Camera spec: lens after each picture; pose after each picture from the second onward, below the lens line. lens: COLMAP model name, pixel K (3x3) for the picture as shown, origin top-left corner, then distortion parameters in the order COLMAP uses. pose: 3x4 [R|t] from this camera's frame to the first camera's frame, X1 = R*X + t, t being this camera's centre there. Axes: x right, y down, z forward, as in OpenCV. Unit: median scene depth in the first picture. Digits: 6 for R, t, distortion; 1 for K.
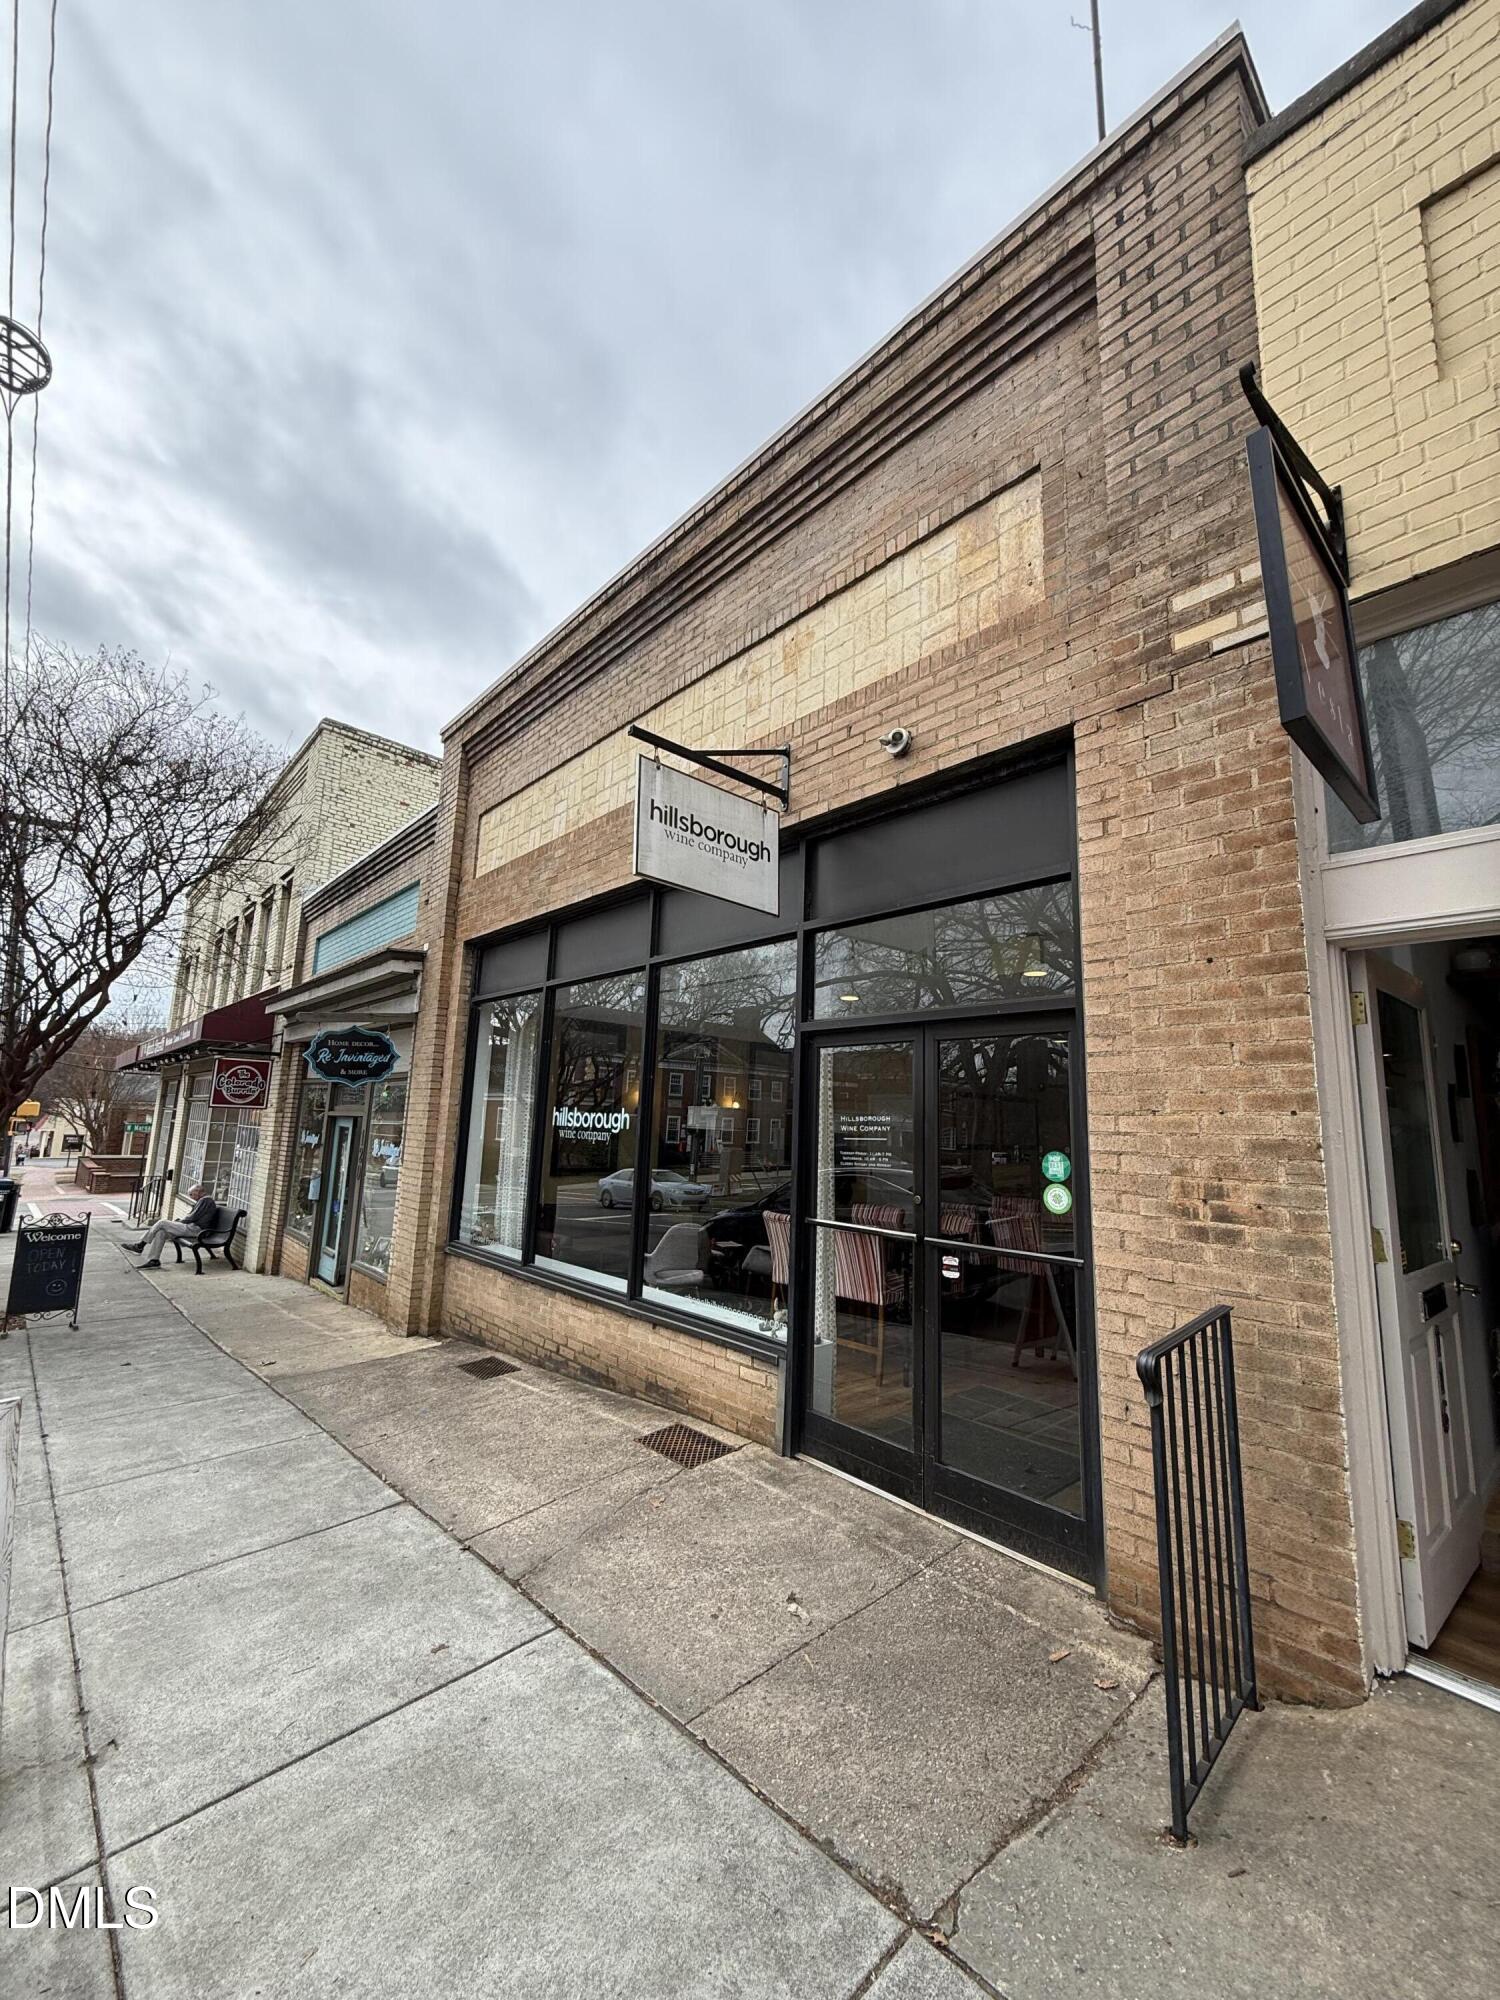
lens RADIAL K [[794.8, 0, 751.2], [0, 794.8, 997.7], [0, 0, 1]] dist [0.001660, -0.000595]
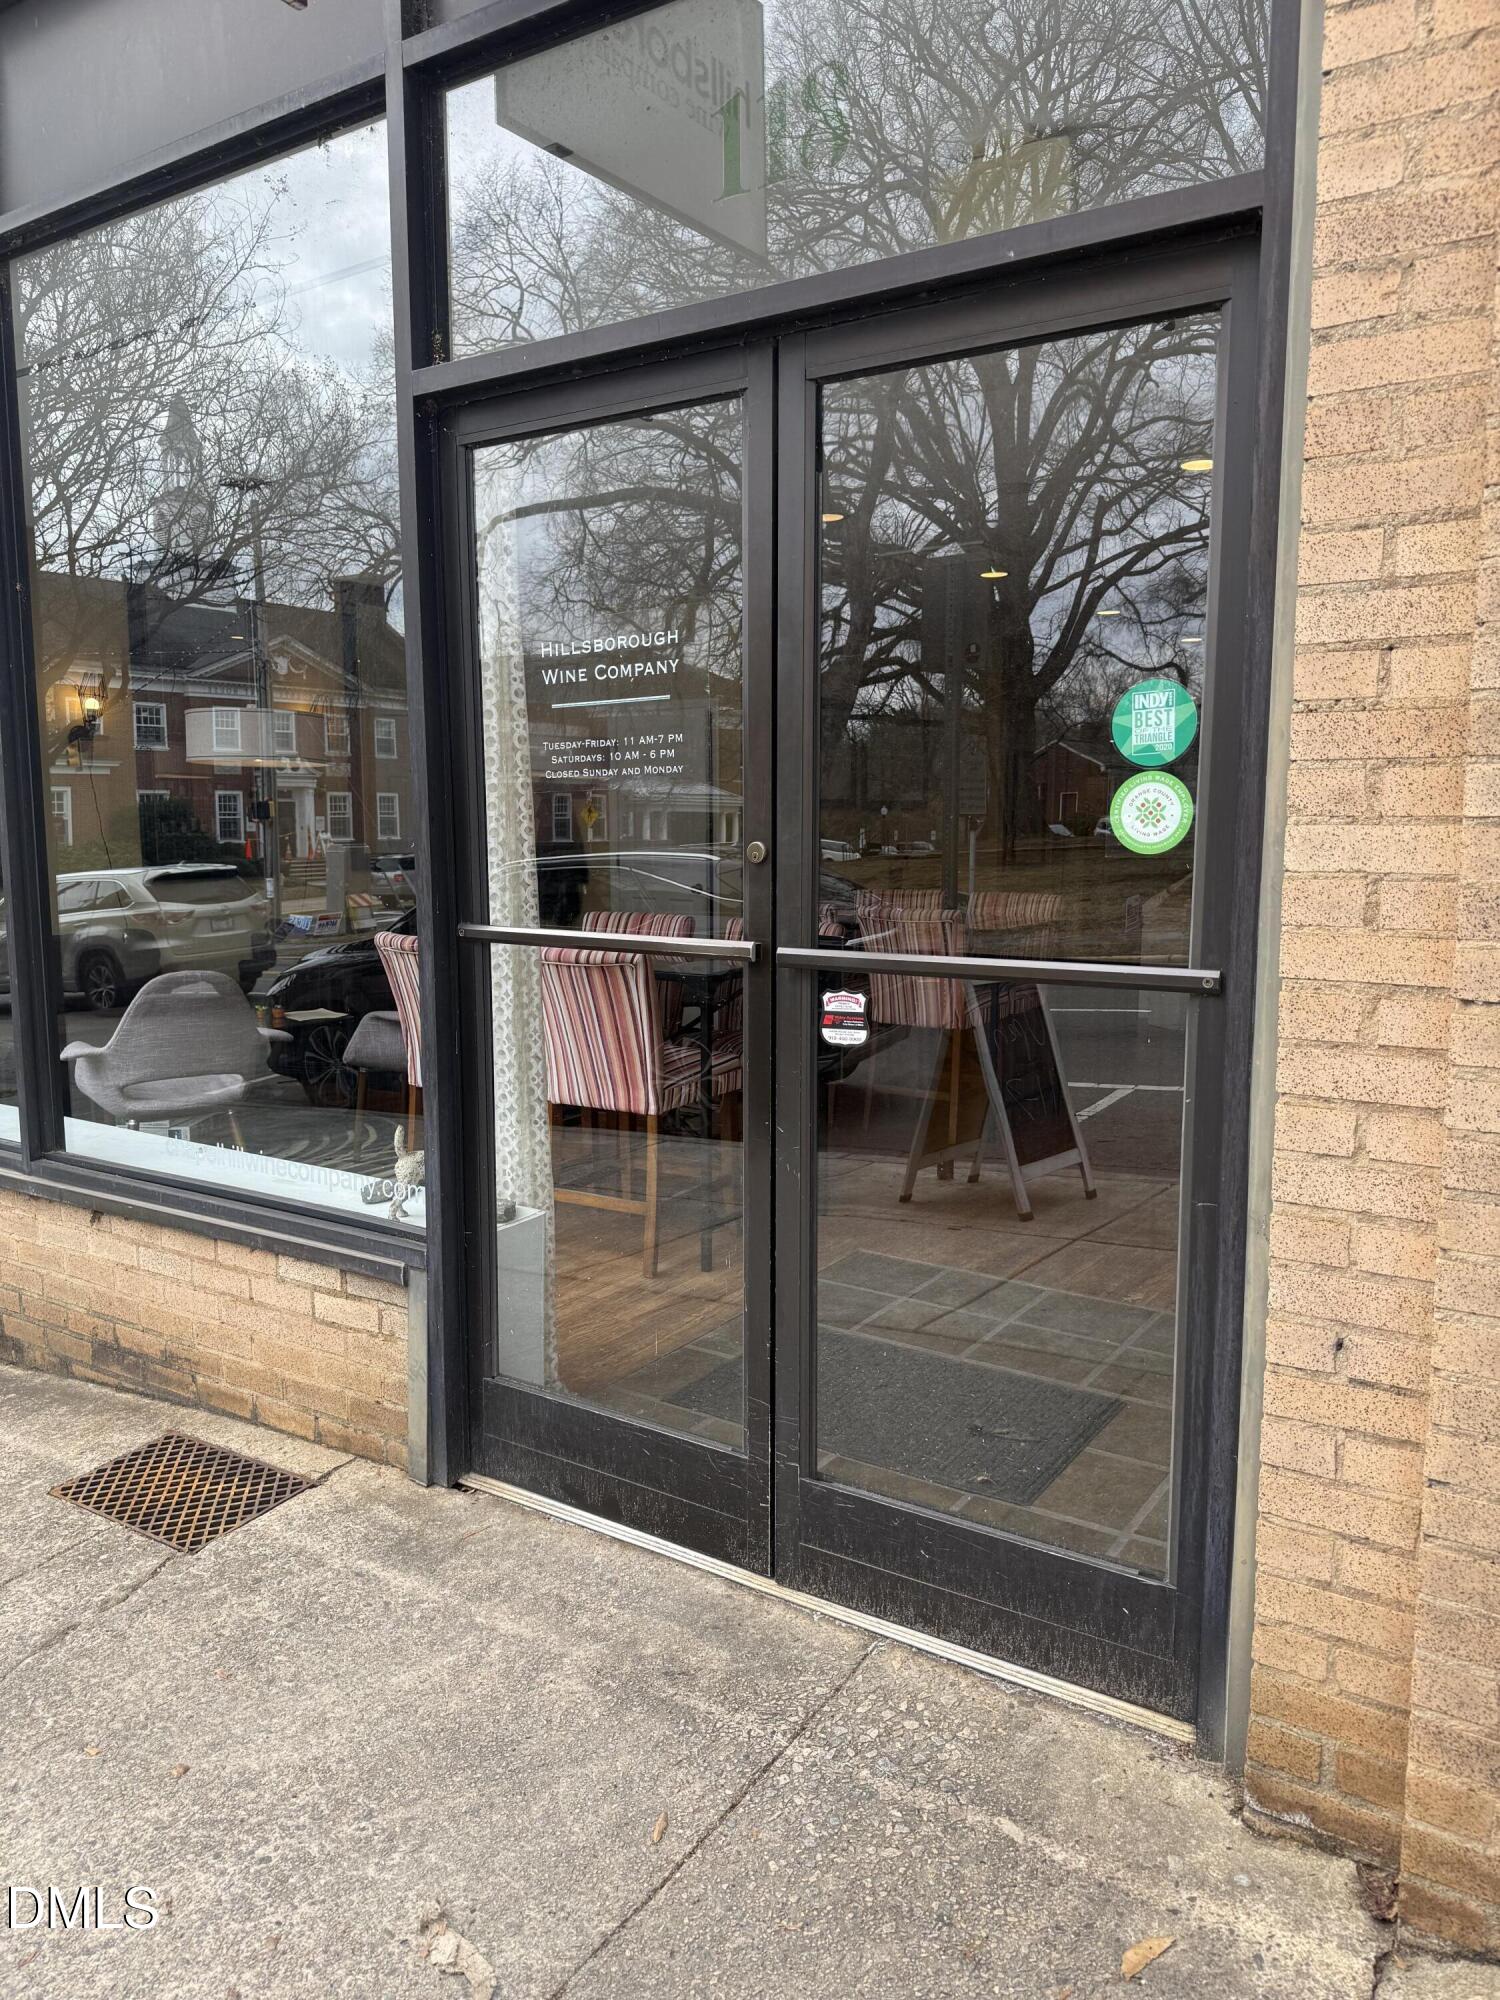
lens RADIAL K [[1428.5, 0, 756.8], [0, 1428.5, 998.9], [0, 0, 1]] dist [0.014551, -0.010542]
pose [[0.968797, -0.066632, 0.238730, 0.041311], [-0.005678, 0.956967, 0.290140, 0.112329], [-0.247790, -0.282442, 0.926729, 0.323305]]
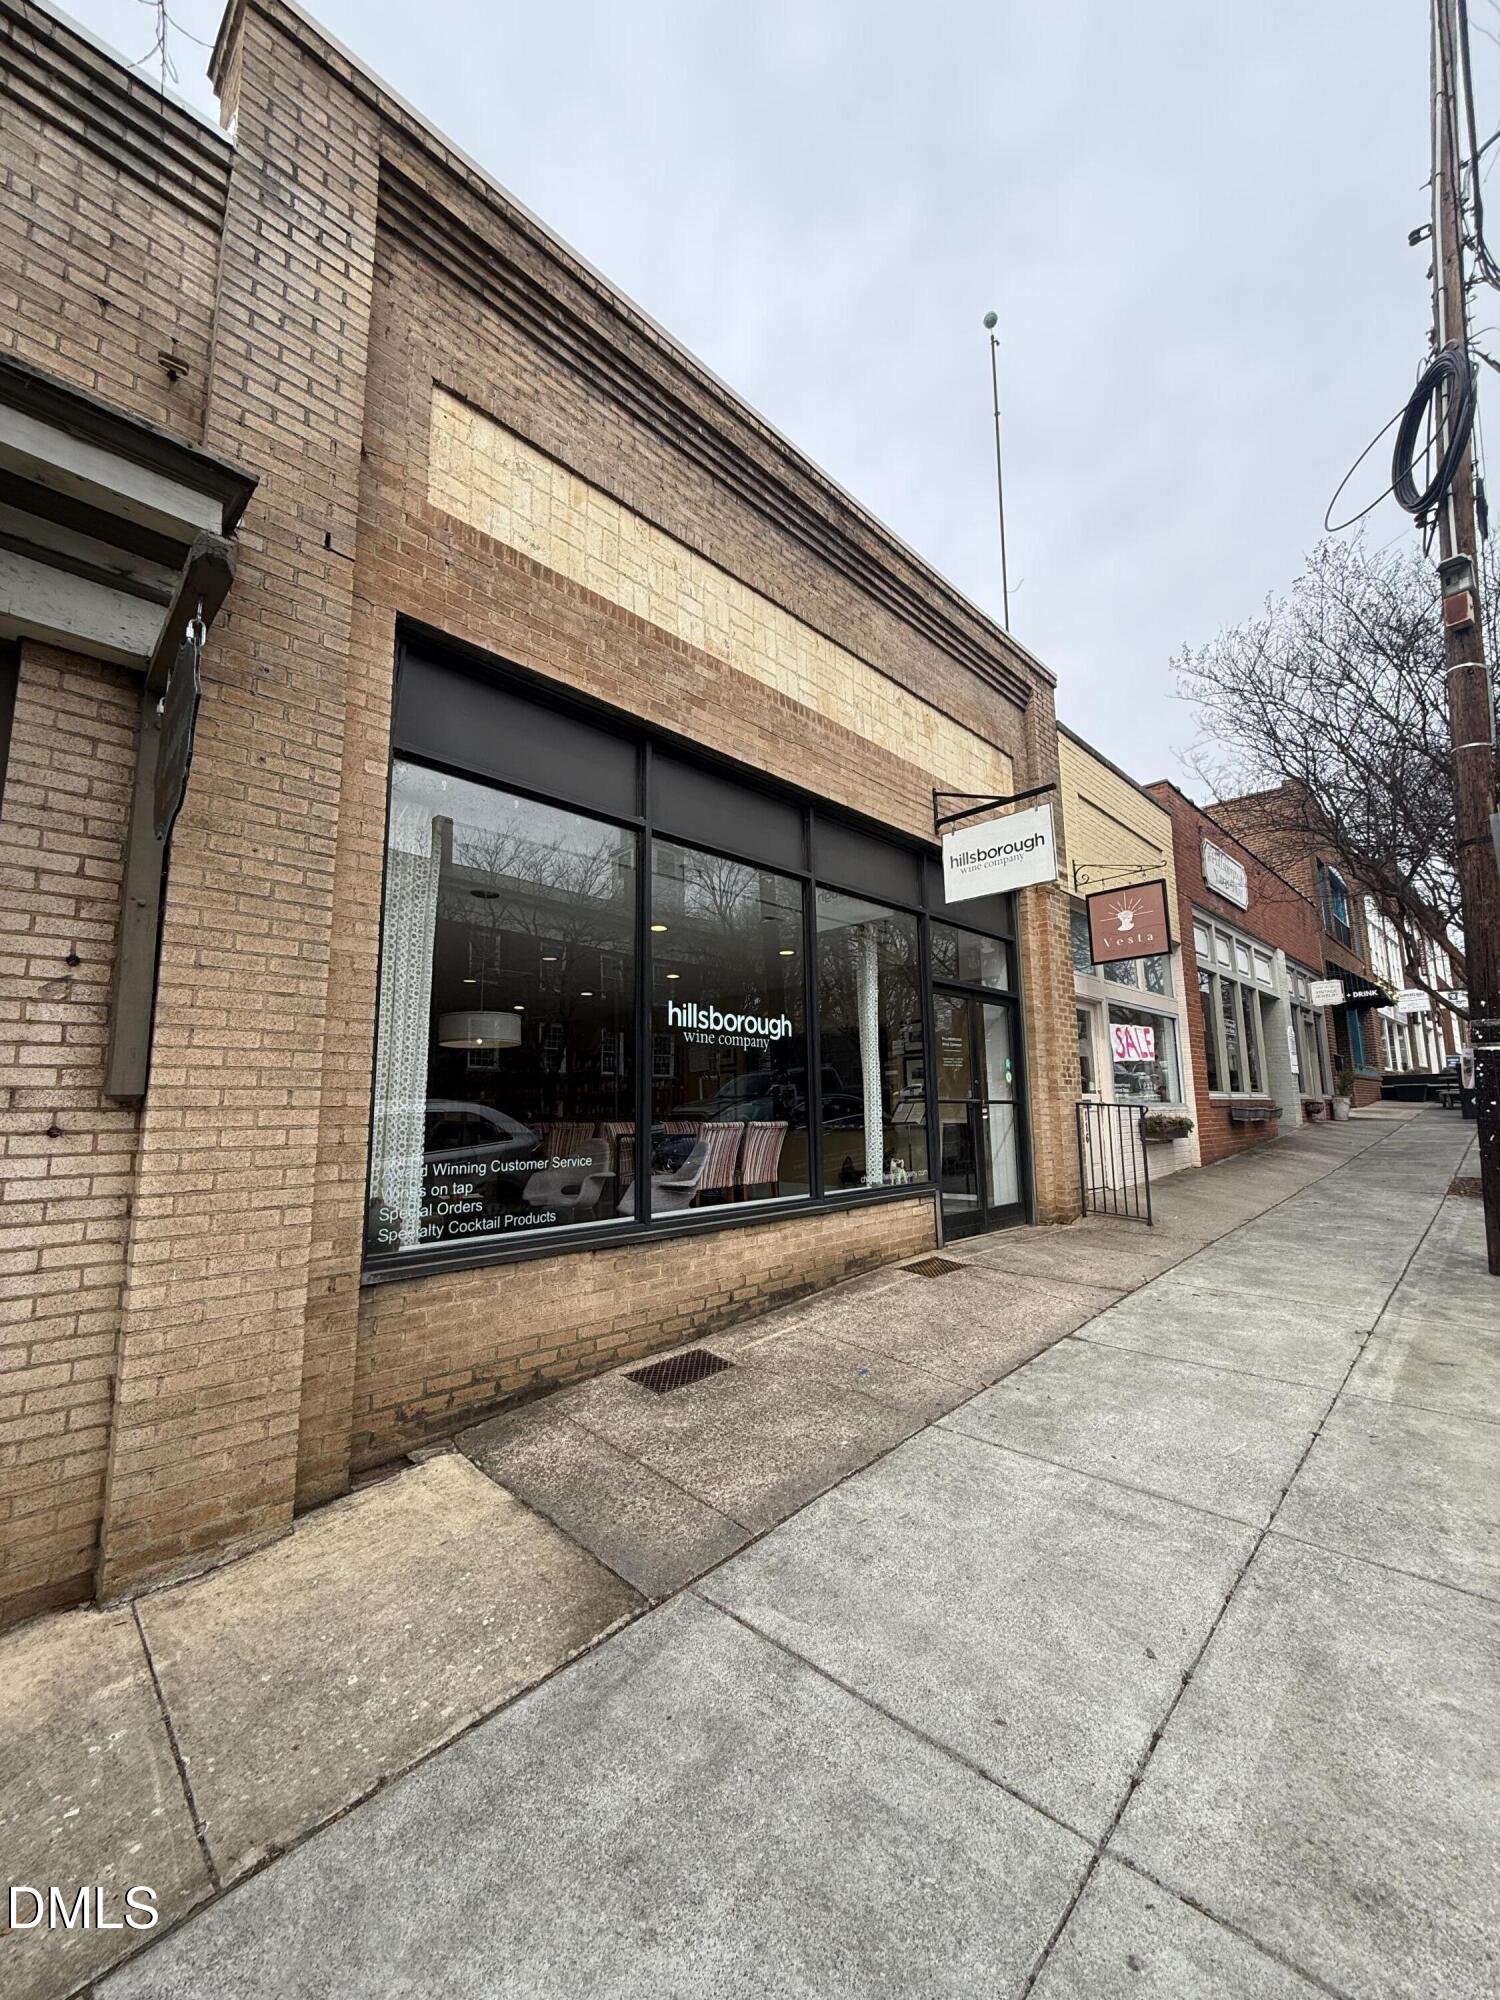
lens RADIAL K [[794.8, 0, 753.7], [0, 794.8, 997.4], [0, 0, 1]] dist [0.001660, -0.000595]
pose [[-0.056271, 0.111405, 0.992181, -1.469122], [-0.148370, 0.981788, -0.118653, 0.314451], [-0.987330, -0.153886, -0.038717, 1.425363]]
